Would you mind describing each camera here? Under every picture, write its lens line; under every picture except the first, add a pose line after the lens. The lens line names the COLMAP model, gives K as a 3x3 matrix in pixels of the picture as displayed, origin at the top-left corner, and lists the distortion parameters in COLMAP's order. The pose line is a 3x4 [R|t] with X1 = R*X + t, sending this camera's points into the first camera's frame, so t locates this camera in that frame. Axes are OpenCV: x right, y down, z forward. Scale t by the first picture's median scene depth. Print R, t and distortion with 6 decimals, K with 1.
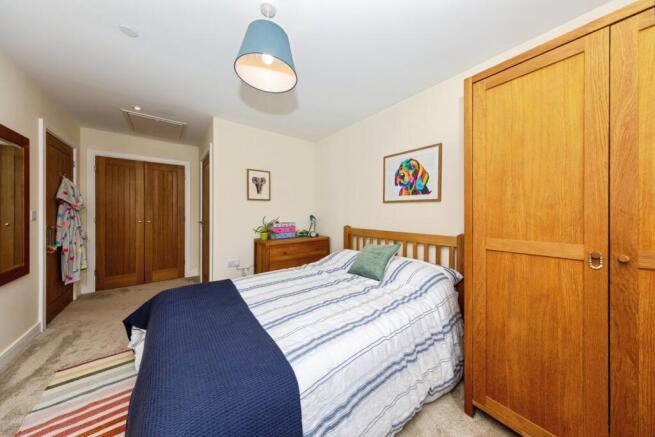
lens RADIAL K [[204.5, 0, 329.4], [0, 204.5, 213.4], [0, 0, 1]] dist [-0.000511, -0.000072]
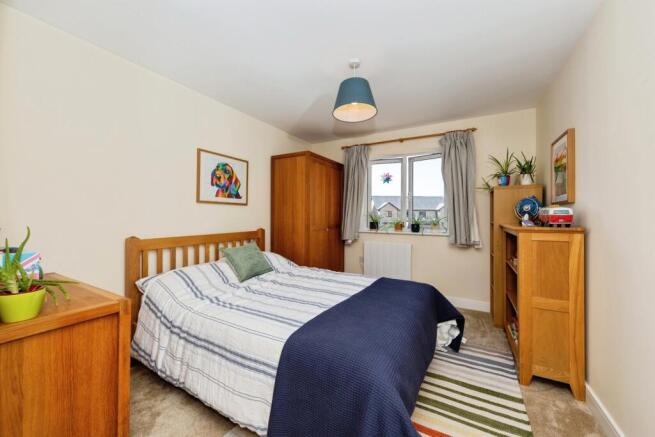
lens RADIAL K [[257.6, 0, 327.8], [0, 257.6, 214.7], [0, 0, 1]] dist [-0.000037, 0.000000]
pose [[-0.363973, -0.004091, 0.931400, -1.021586], [0.000523, 0.999989, 0.004597, -0.006963], [-0.931409, 0.002160, -0.363967, 0.976589]]
